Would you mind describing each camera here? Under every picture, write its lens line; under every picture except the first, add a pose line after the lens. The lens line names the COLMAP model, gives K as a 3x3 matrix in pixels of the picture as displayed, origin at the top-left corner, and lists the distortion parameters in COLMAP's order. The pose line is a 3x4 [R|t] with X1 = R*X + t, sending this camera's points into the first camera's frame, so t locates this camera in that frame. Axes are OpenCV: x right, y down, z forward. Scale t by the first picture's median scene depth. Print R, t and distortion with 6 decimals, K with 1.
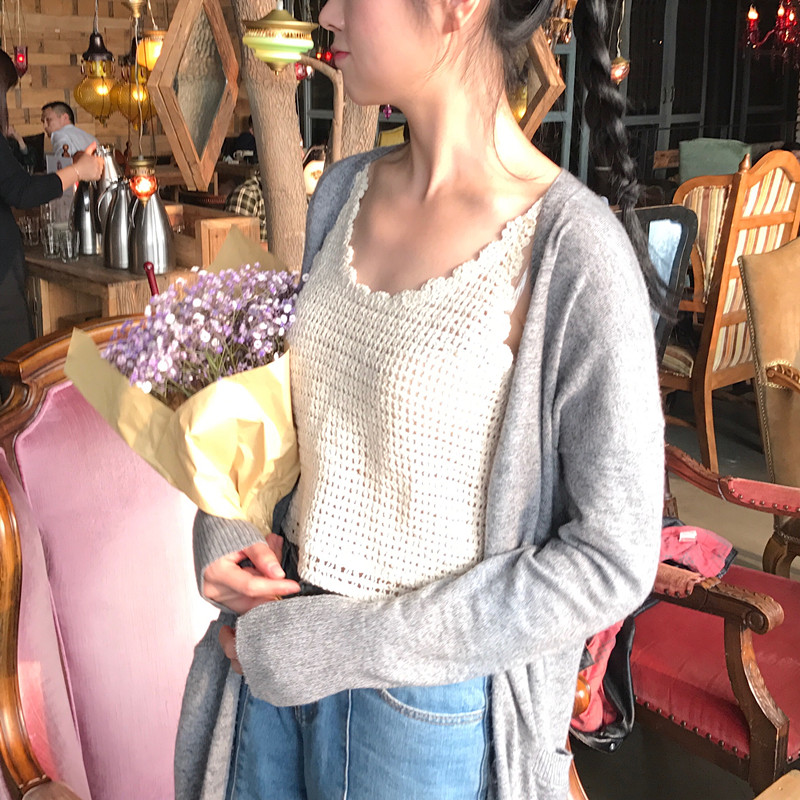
lens RADIAL K [[1141.2, 0, 370.9], [0, 1141.2, 280.3], [0, 0, 1]] dist [0.020008, -0.080398]
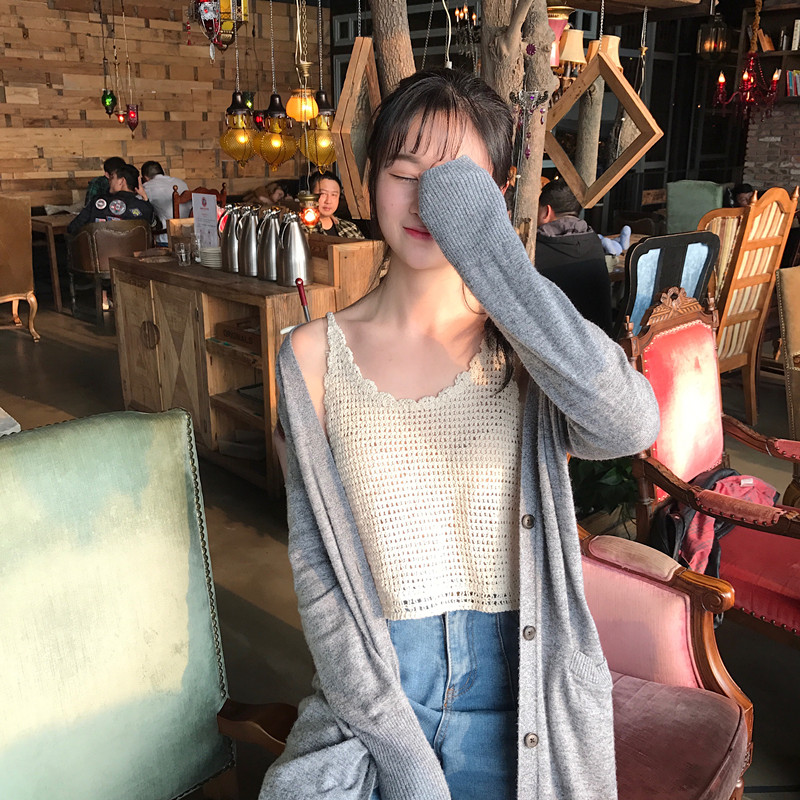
lens RADIAL K [[894.2, 0, 404.6], [0, 894.2, 397.6], [0, 0, 1]] dist [0.004138, 0.009478]
pose [[0.999398, -0.009851, 0.033278, -0.127338], [0.006077, 0.993729, 0.111647, 0.006855], [-0.034169, -0.111378, 0.993191, -0.003299]]
